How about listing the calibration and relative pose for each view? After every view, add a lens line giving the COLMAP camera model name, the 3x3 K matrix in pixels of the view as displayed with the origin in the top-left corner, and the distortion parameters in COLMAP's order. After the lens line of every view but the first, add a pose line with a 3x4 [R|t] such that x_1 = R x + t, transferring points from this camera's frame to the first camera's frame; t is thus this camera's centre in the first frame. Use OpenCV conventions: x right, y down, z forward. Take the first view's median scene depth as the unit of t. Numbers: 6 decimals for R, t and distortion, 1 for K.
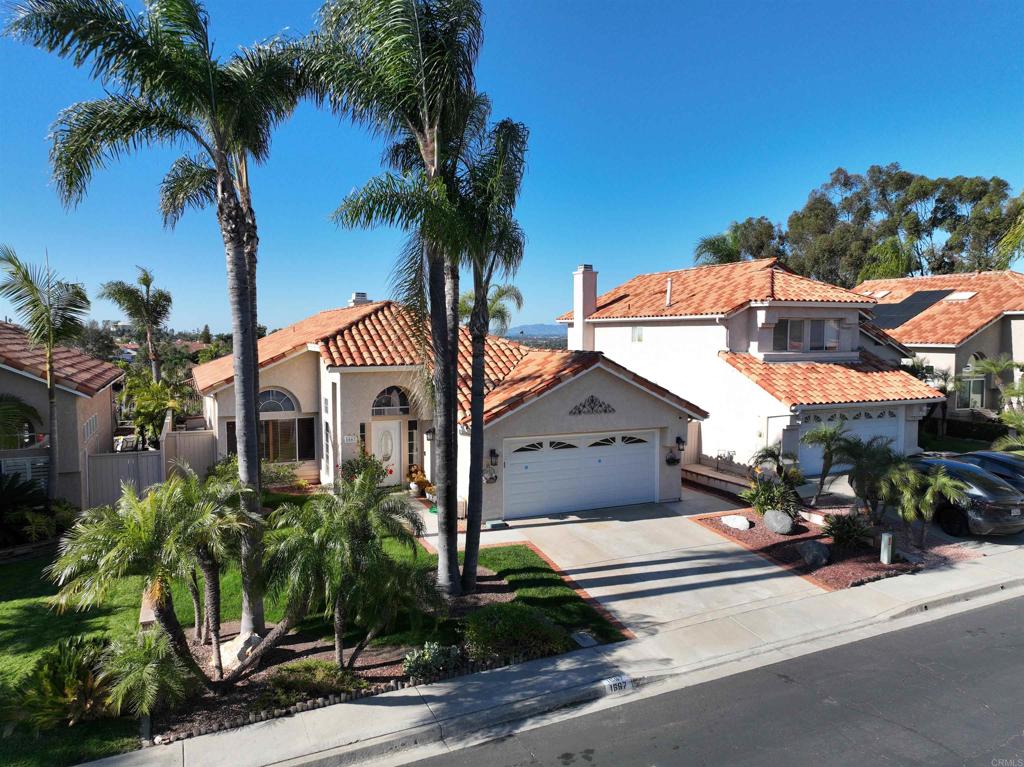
lens RADIAL K [[718.8, 0, 512.0], [0, 718.8, 383.5], [0, 0, 1]] dist [-0.000998, 0.016789]
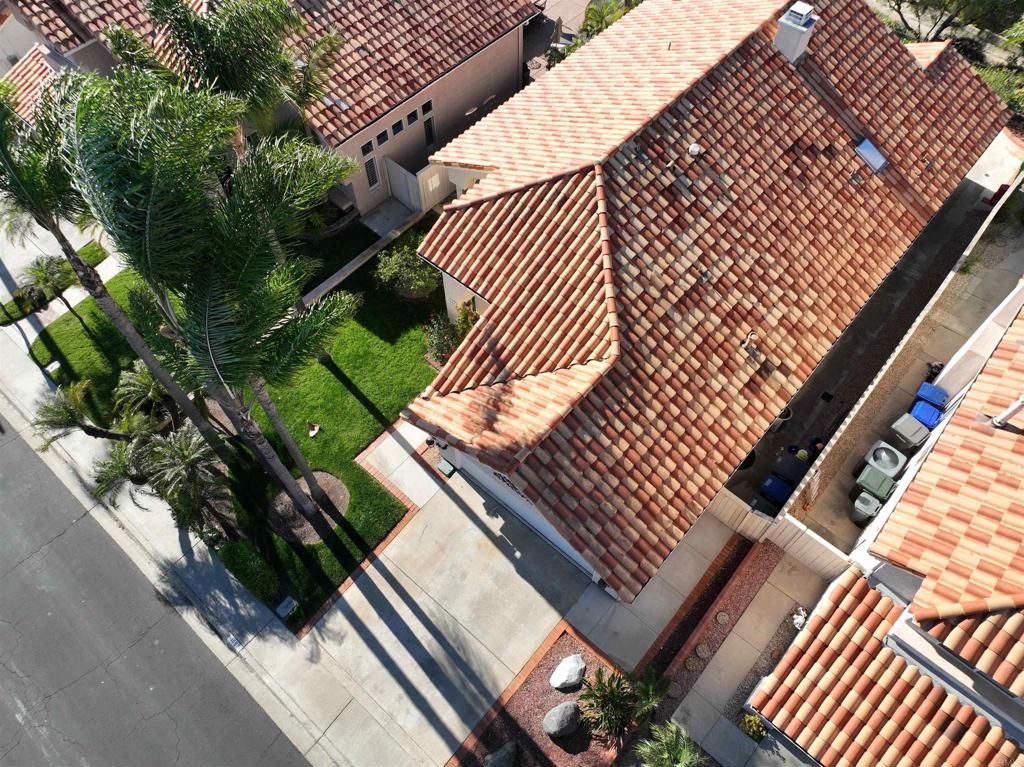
lens RADIAL K [[718.8, 0, 512.0], [0, 718.8, 383.5], [0, 0, 1]] dist [-0.000998, 0.016789]
pose [[0.408627, 0.777813, -0.477526, 0.411300], [-0.066994, 0.547351, 0.834218, -0.745832], [0.910239, -0.308893, 0.275771, 0.751283]]
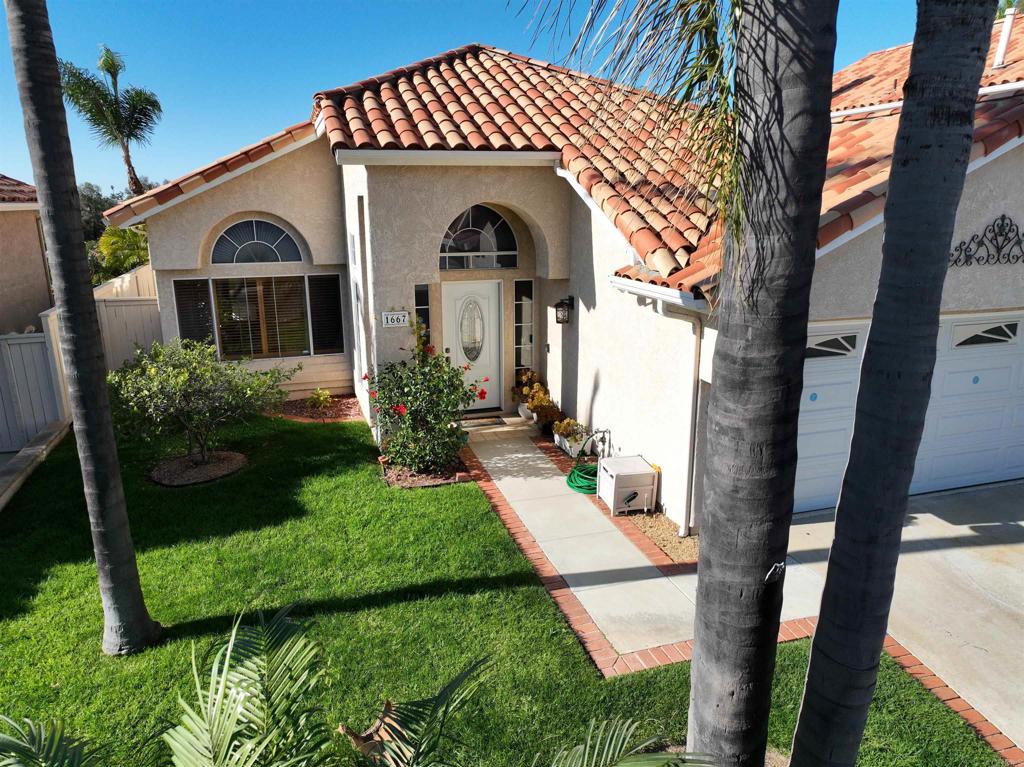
lens RADIAL K [[718.8, 0, 512.0], [0, 718.8, 383.5], [0, 0, 1]] dist [-0.000998, 0.016789]
pose [[0.992867, 0.024973, -0.116584, -0.095262], [-0.003634, 0.983703, 0.179763, 0.035055], [0.119173, -0.178057, 0.976777, 0.550406]]
